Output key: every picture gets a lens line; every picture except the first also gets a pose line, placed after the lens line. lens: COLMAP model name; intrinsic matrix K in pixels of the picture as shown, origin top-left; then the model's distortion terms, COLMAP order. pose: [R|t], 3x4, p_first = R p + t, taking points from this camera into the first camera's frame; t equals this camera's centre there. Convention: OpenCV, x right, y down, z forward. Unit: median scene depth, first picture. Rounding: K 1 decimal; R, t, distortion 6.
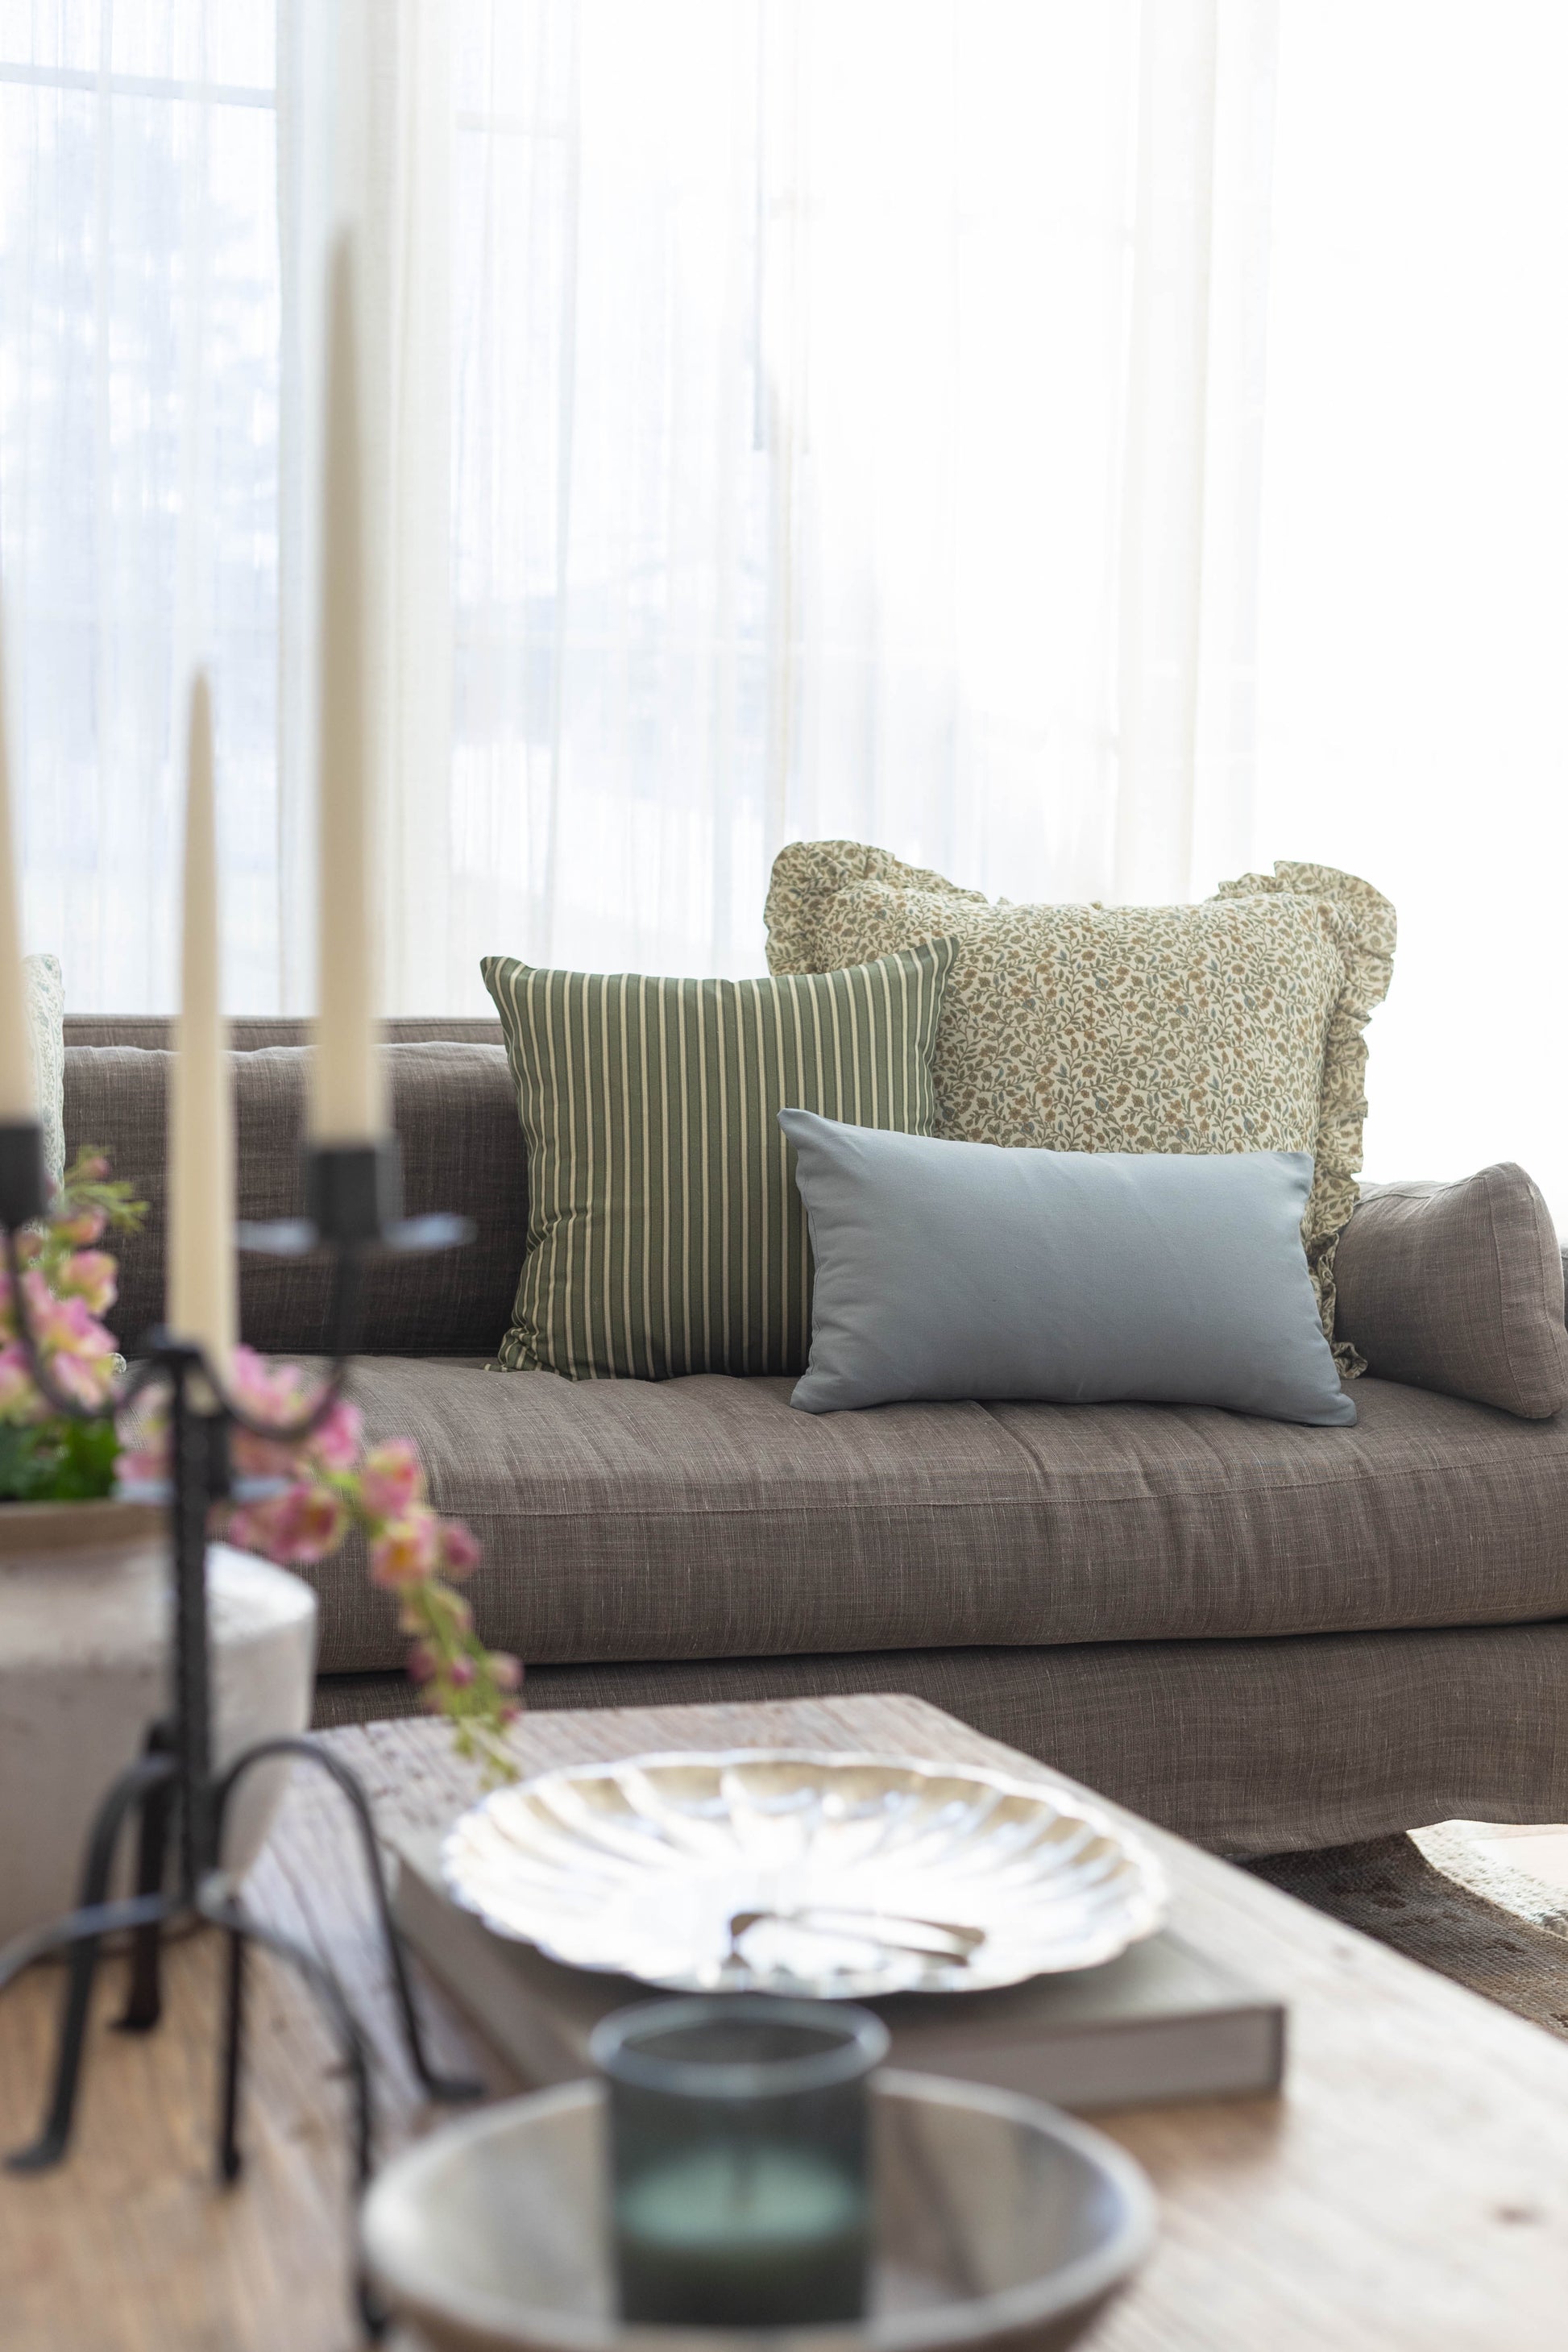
lens RADIAL K [[3446.2, 0, 738.5], [0, 3446.2, 1177.1], [0, 0, 1]] dist [0.003627, 0.024429]
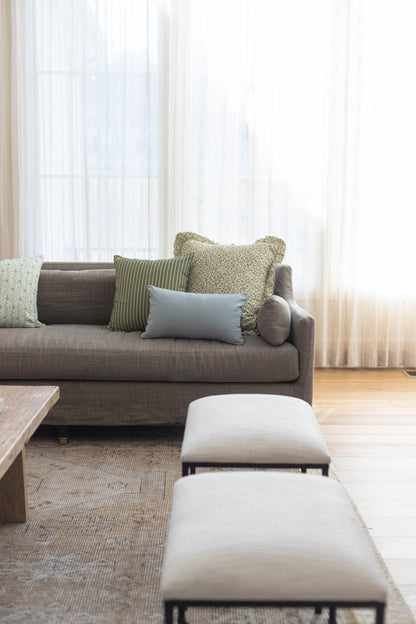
lens RADIAL K [[874.6, 0, 208.0], [0, 874.6, 312.0], [0, 0, 1]] dist [-0.015030, 0.099275]
pose [[0.947748, 0.028977, -0.317702, 0.532750], [-0.010230, 0.998115, 0.060518, -0.059864], [0.318857, -0.054105, 0.946257, -0.309658]]
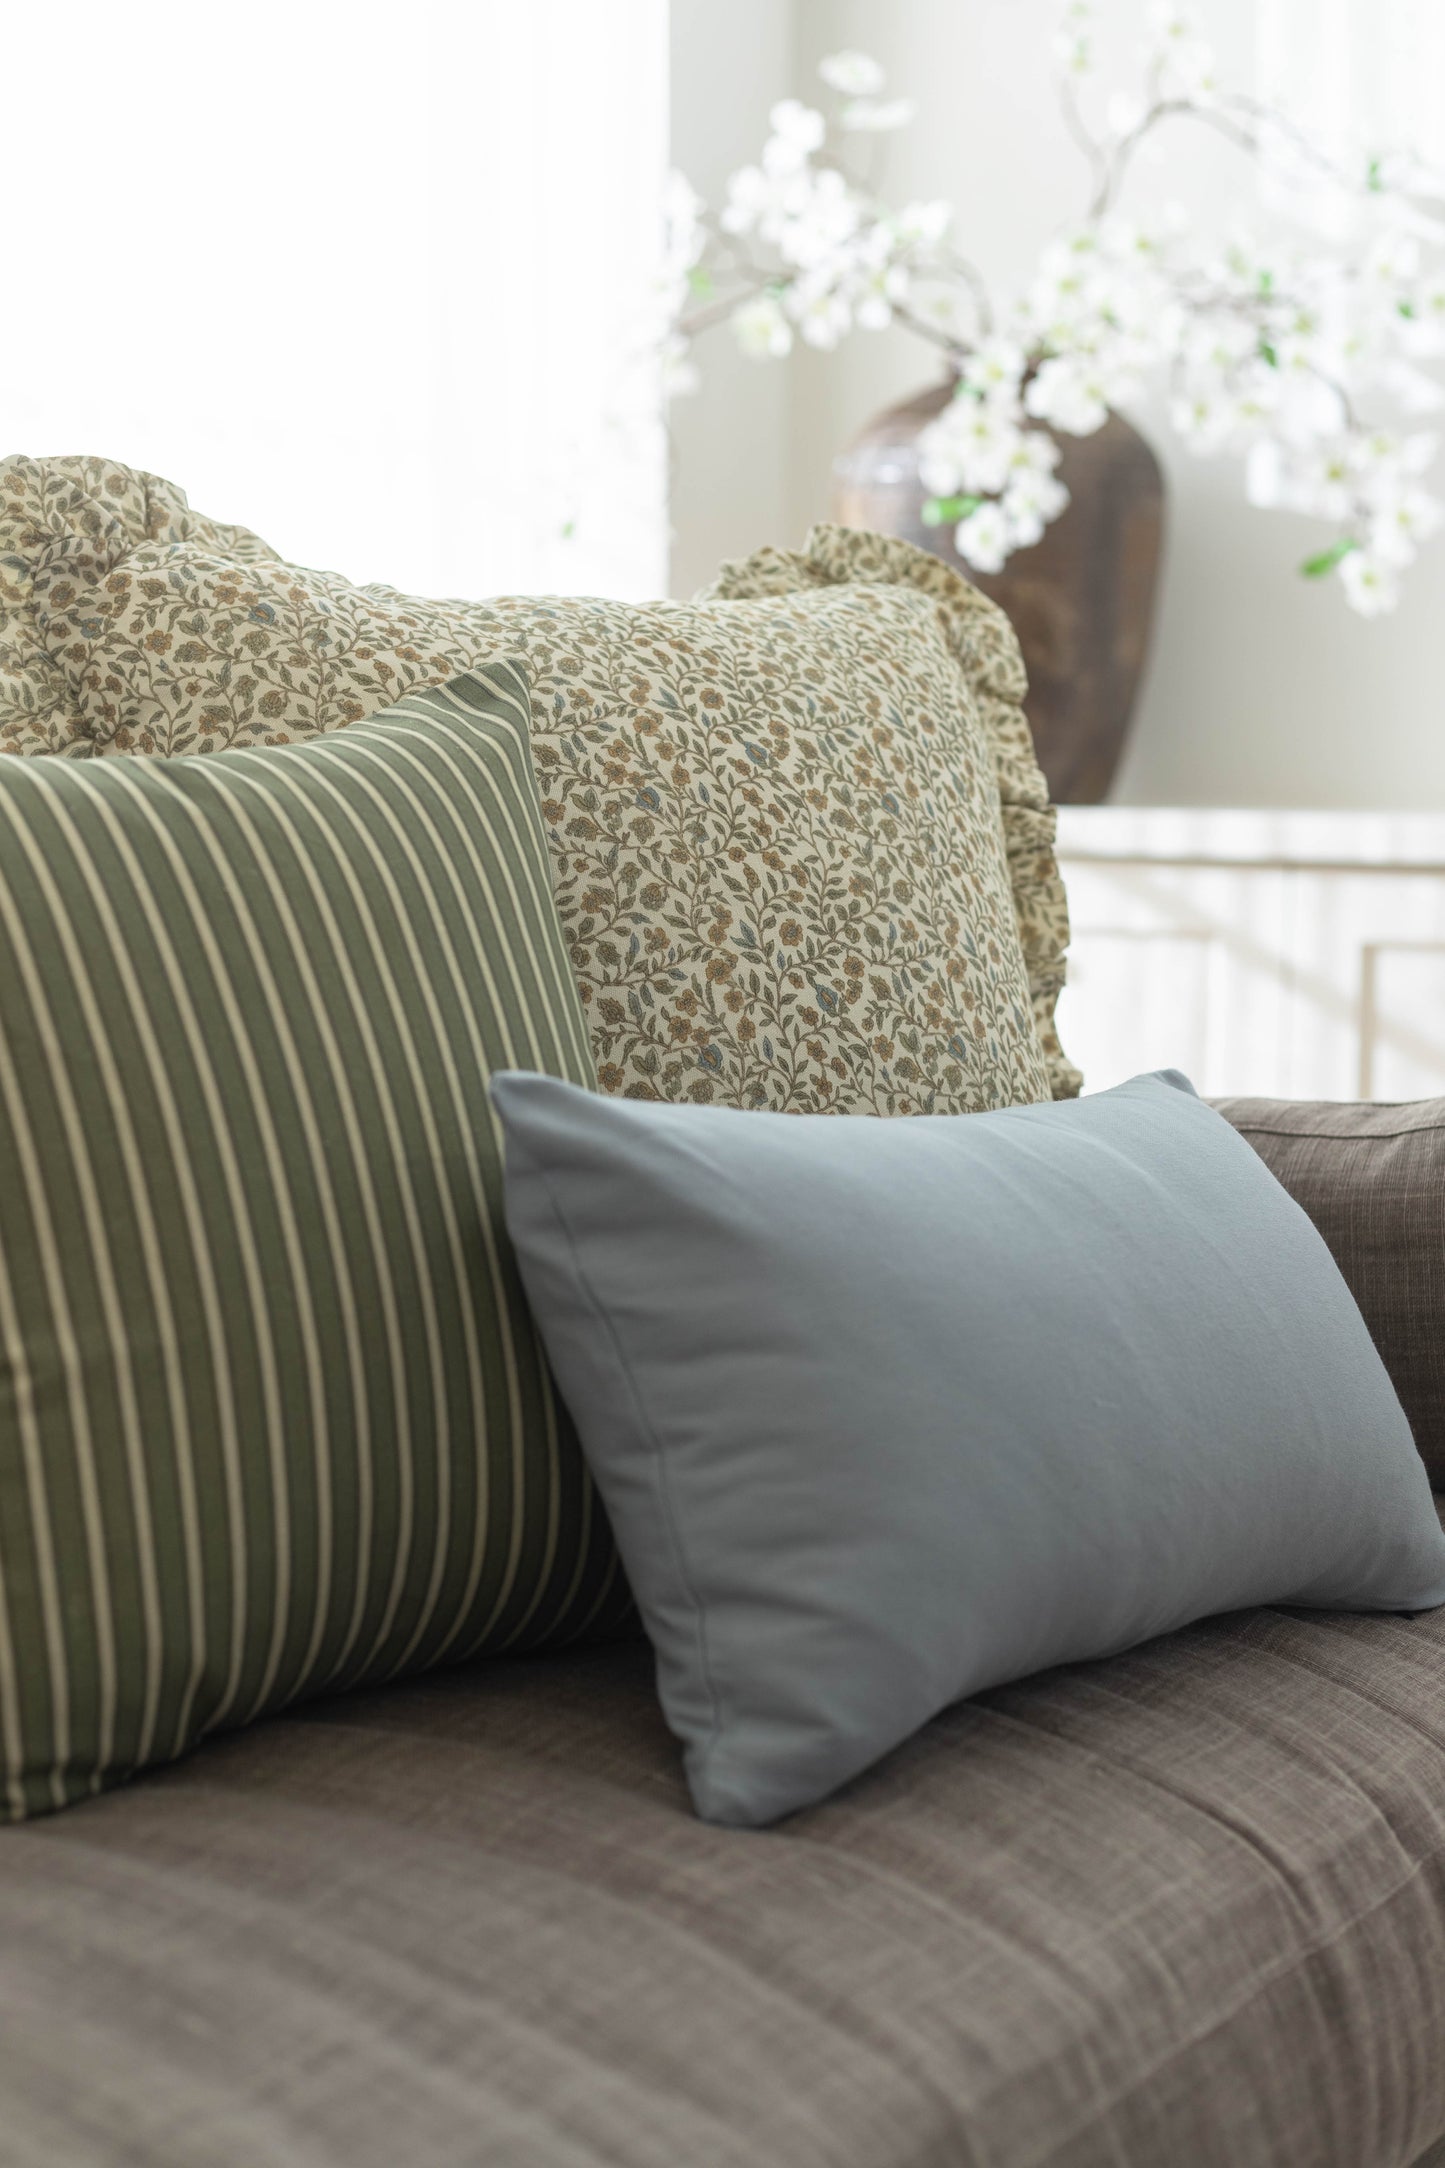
lens RADIAL K [[3176.6, 0, 680.6], [0, 3176.6, 1085.0], [0, 0, 1]] dist [0.003627, 0.024429]
pose [[0.797842, -0.077438, 0.597873, -0.185567], [0.045445, 0.996620, 0.068441, -0.041028], [-0.601152, -0.027435, 0.798664, 0.647136]]
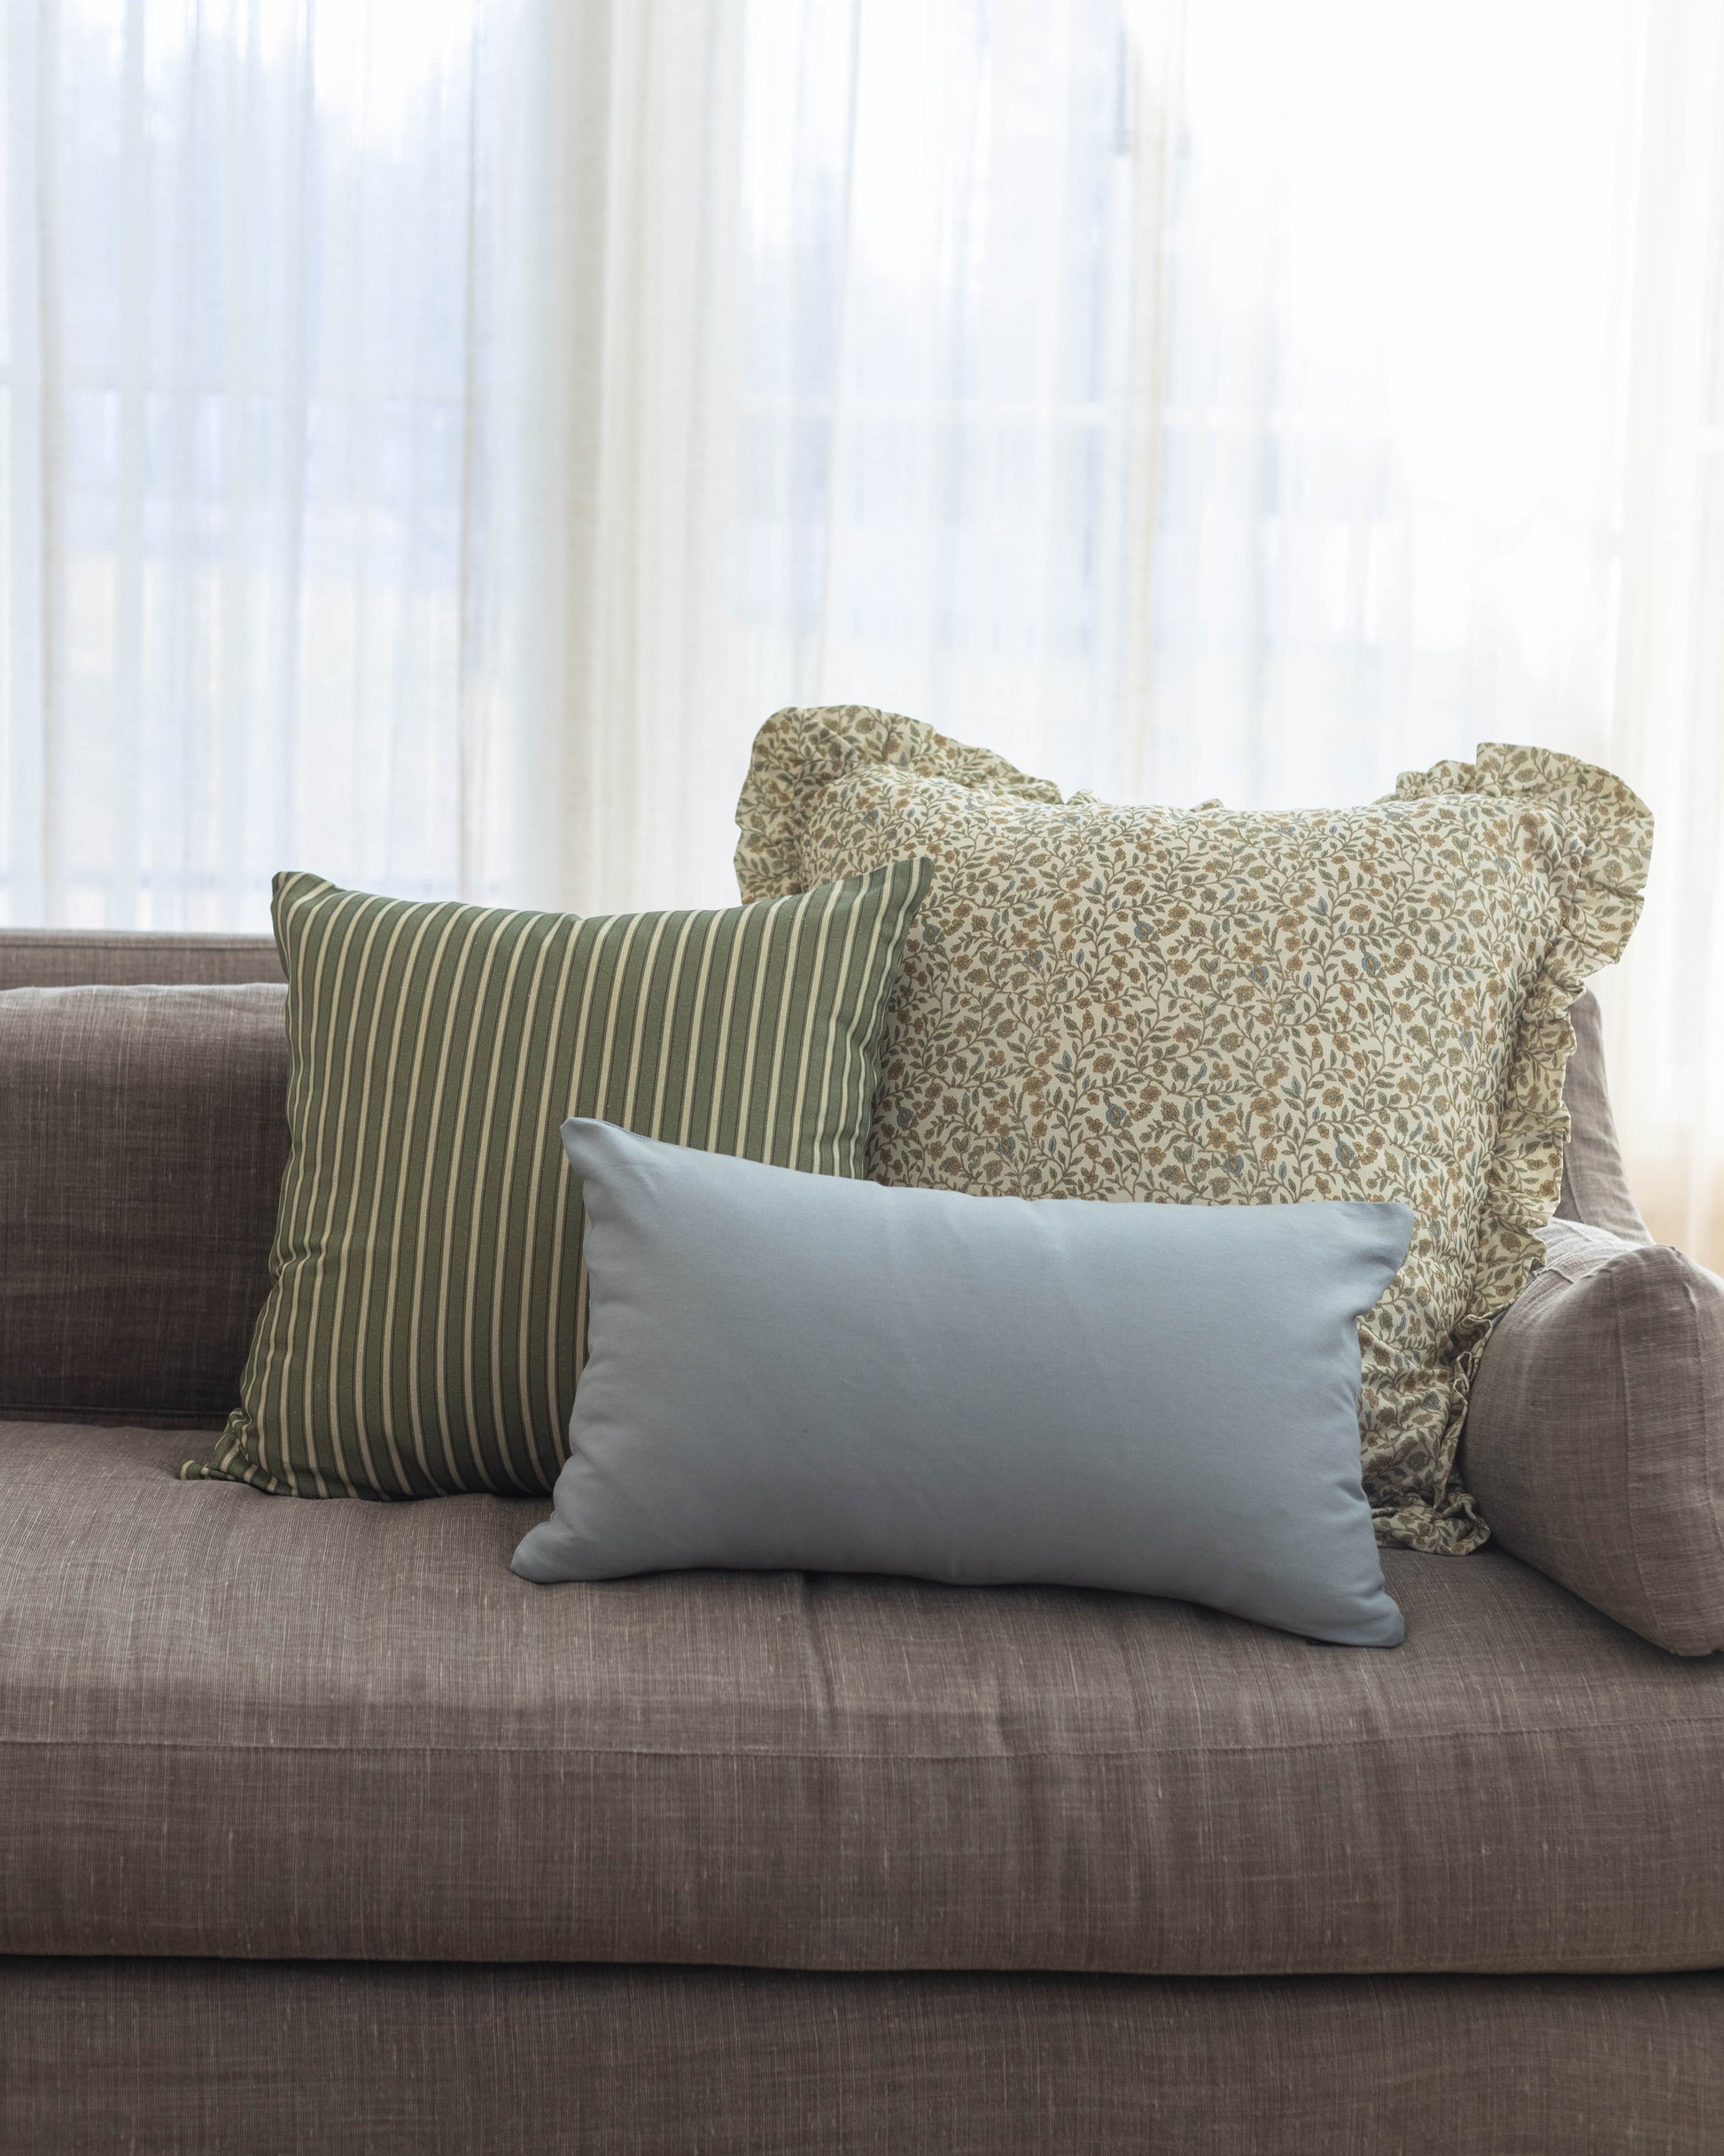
lens RADIAL K [[3757.0, 0, 833.9], [0, 3757.0, 1072.1], [0, 0, 1]] dist [0.009812, 0.013264]
pose [[0.968586, 0.034582, -0.246263, 0.231397], [-0.028564, 0.999201, 0.027971, -0.048182], [0.247033, -0.020059, 0.968799, 0.281616]]
